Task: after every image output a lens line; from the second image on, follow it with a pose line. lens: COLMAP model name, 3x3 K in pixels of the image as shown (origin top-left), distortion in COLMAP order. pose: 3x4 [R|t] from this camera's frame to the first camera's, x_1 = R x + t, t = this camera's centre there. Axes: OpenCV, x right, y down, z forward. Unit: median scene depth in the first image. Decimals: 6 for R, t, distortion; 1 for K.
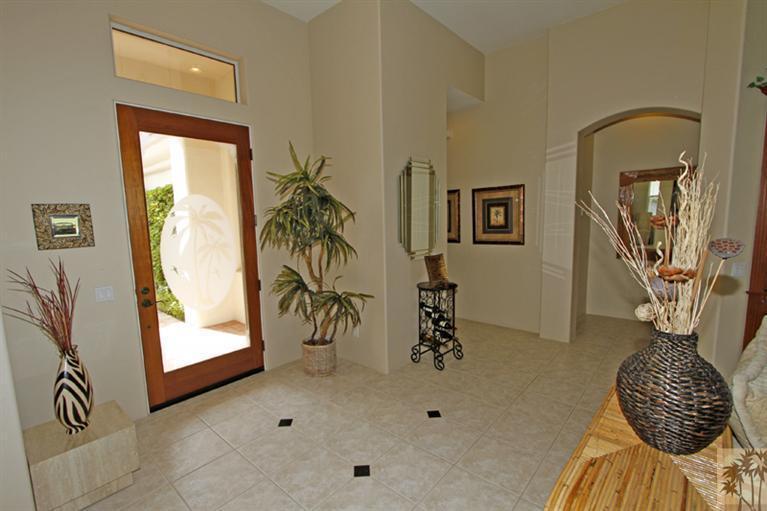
lens RADIAL K [[349.3, 0, 383.4], [0, 349.3, 256.7], [0, 0, 1]] dist [-0.001328, 0.000311]
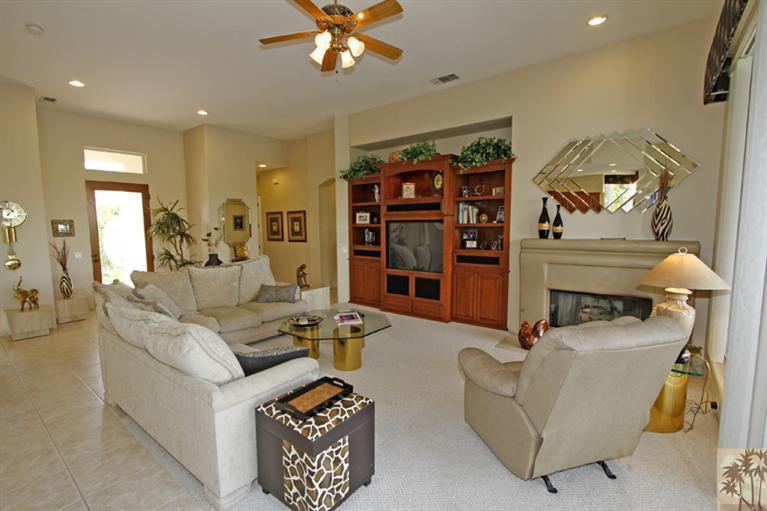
lens RADIAL K [[349.3, 0, 383.8], [0, 349.3, 257.1], [0, 0, 1]] dist [-0.001328, 0.000311]
pose [[0.998084, 0.008910, 0.061236, 0.972258], [-0.007520, 0.999710, -0.022897, 0.123897], [-0.061422, 0.022392, 0.997861, -1.283841]]
